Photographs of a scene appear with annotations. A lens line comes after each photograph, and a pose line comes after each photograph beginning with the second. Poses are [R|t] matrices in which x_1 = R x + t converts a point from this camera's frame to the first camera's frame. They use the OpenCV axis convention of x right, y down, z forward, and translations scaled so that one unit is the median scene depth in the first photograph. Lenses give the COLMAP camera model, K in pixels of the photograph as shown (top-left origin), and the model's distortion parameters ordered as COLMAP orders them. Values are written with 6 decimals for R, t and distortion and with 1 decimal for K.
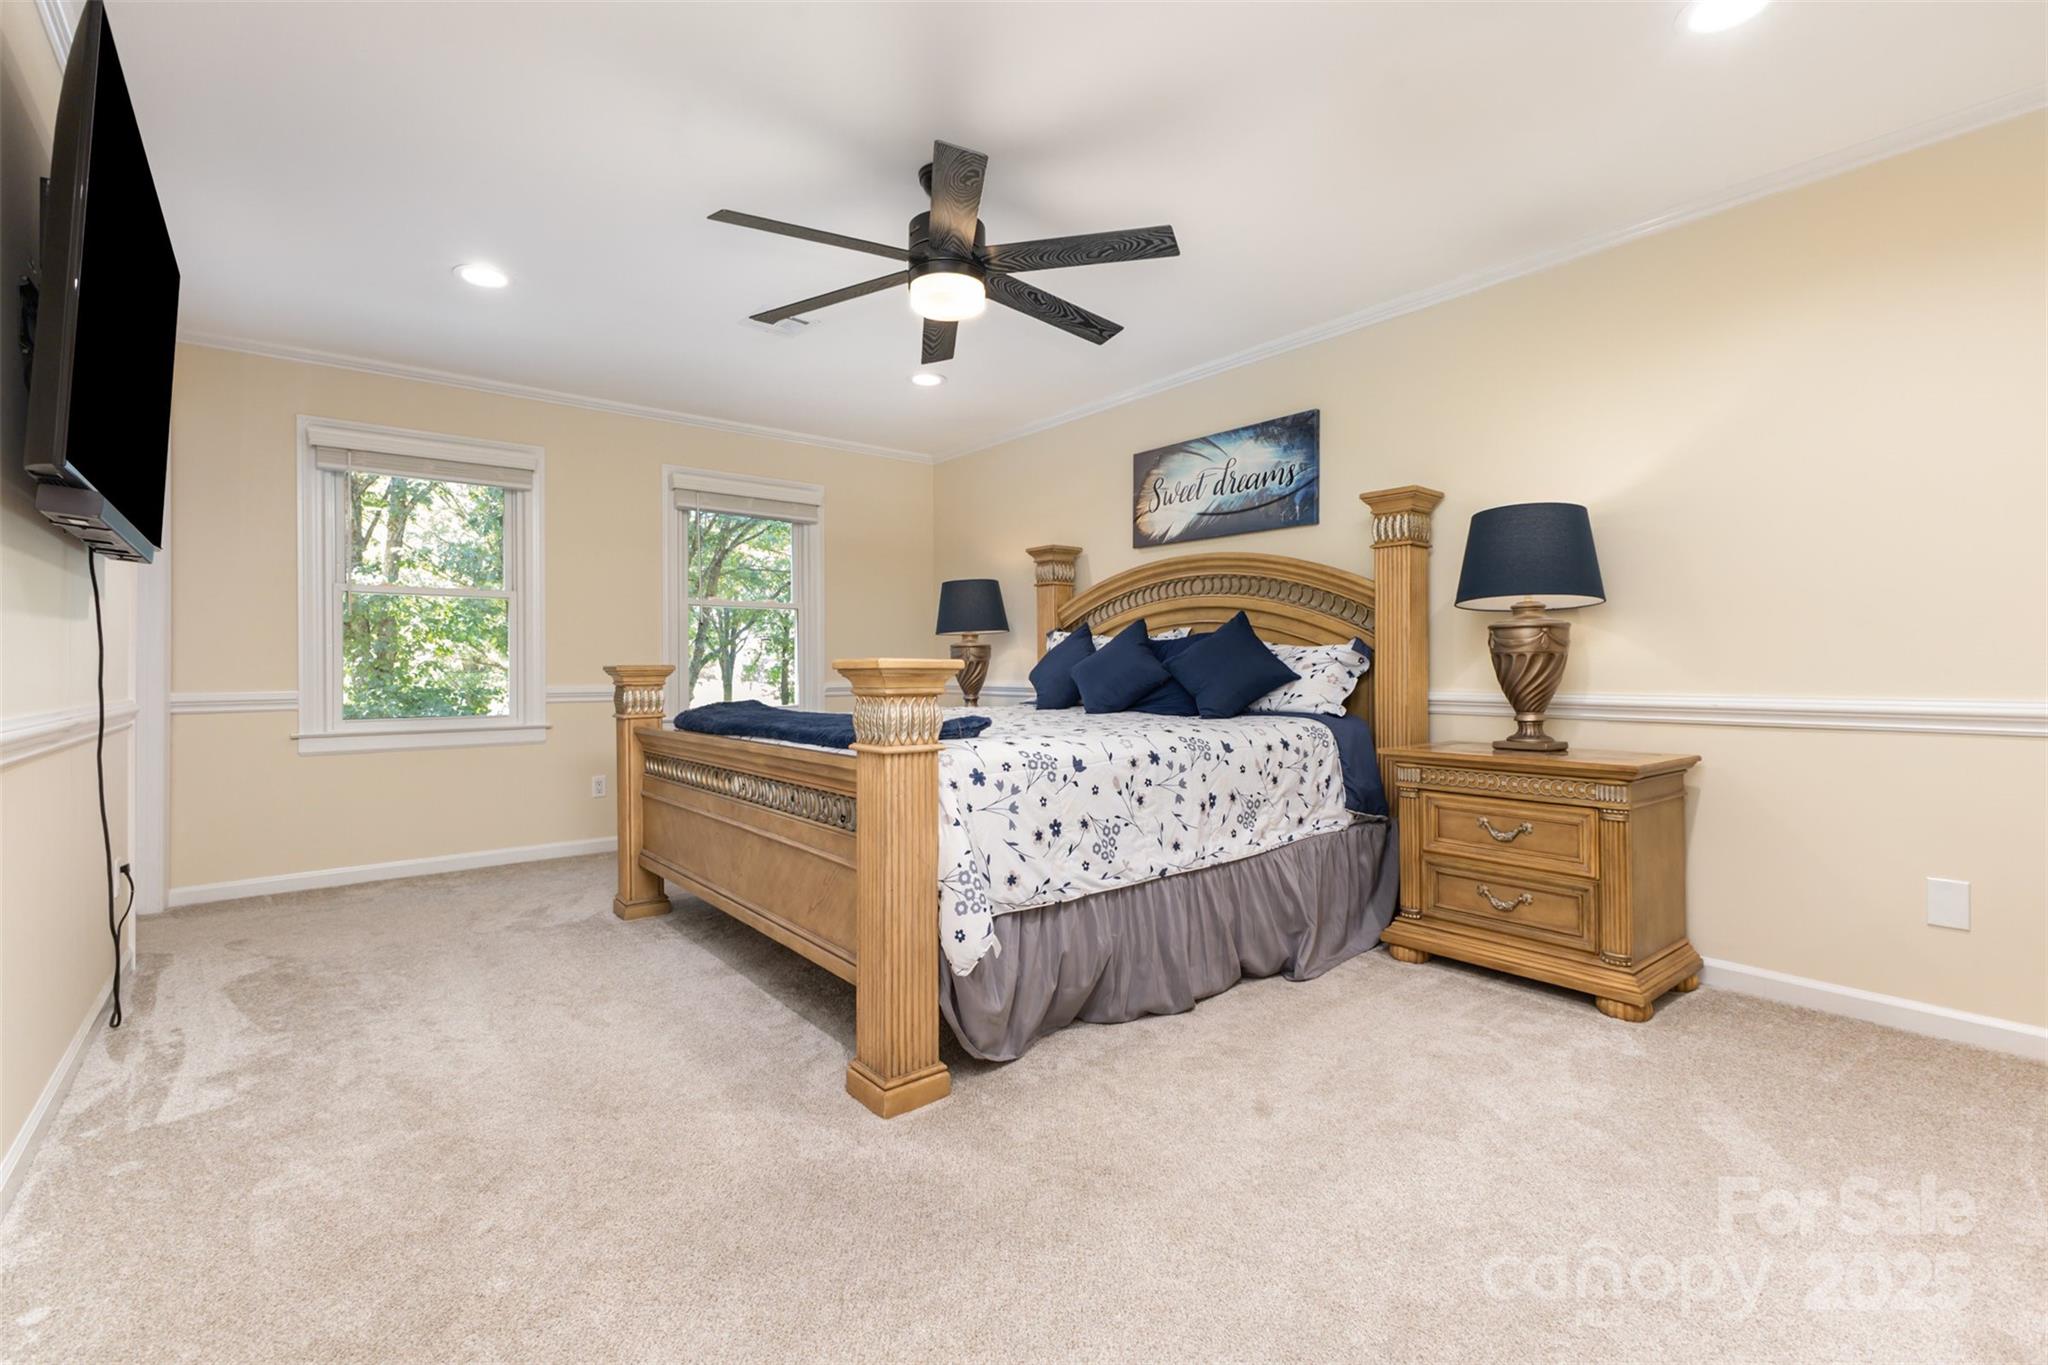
lens RADIAL K [[896.2, 0, 1019.5], [0, 896.2, 663.5], [0, 0, 1]] dist [0.004238, 0.000094]
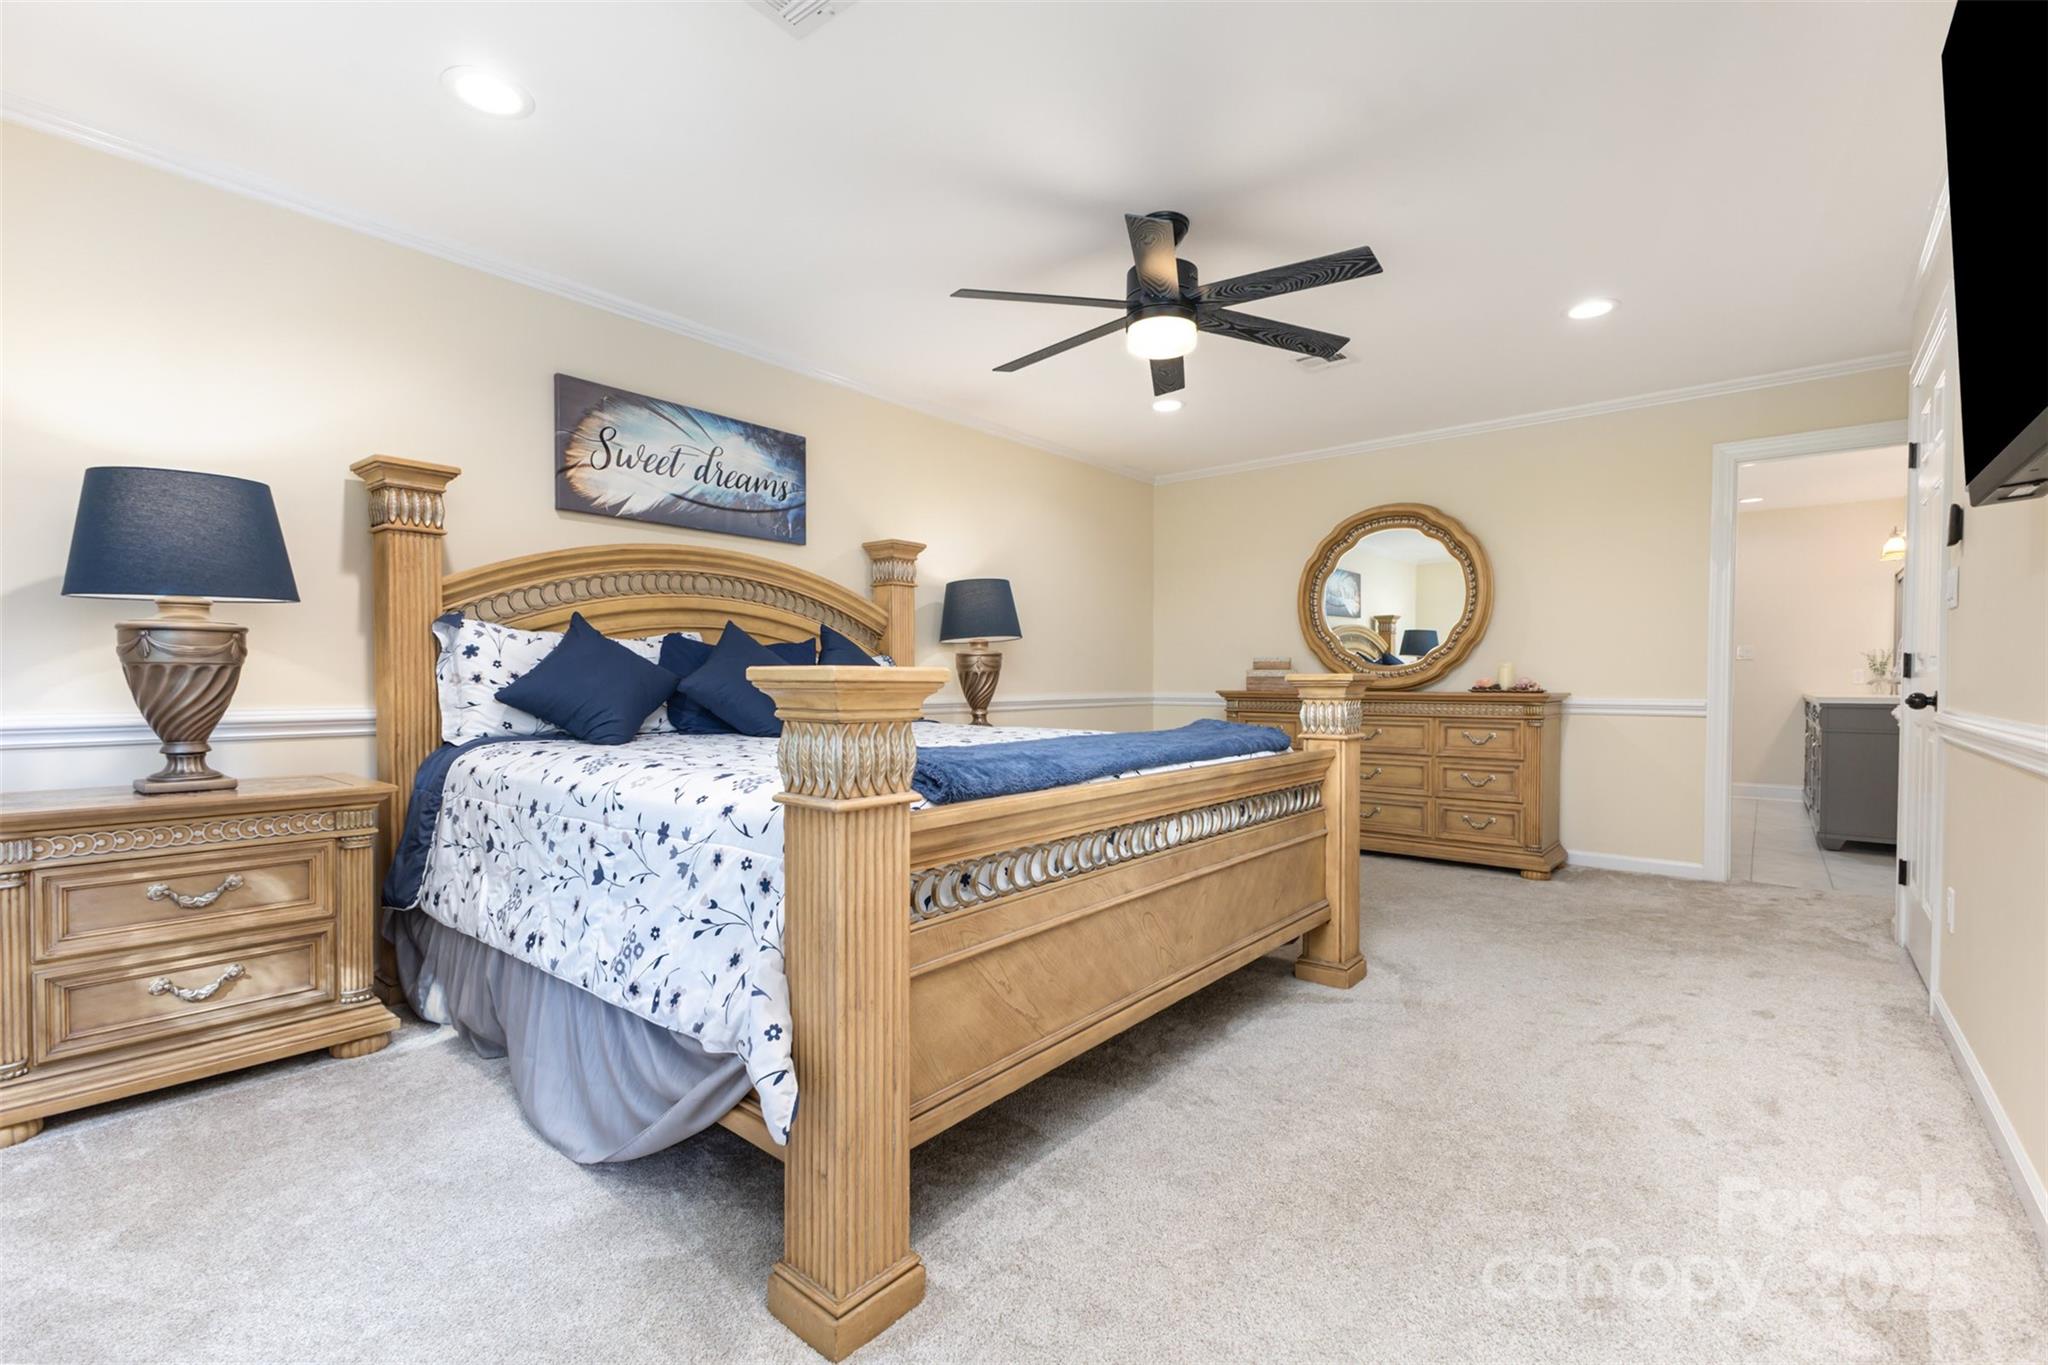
lens RADIAL K [[902.0, 0, 1024.0], [0, 902.0, 682.5], [0, 0, 1]] dist [-0.000412, -0.000076]
pose [[-0.212437, -0.000212, 0.977175, -0.700007], [-0.000385, 1.000000, 0.000133, 0.005014], [-0.977175, -0.000348, -0.212437, 0.889989]]
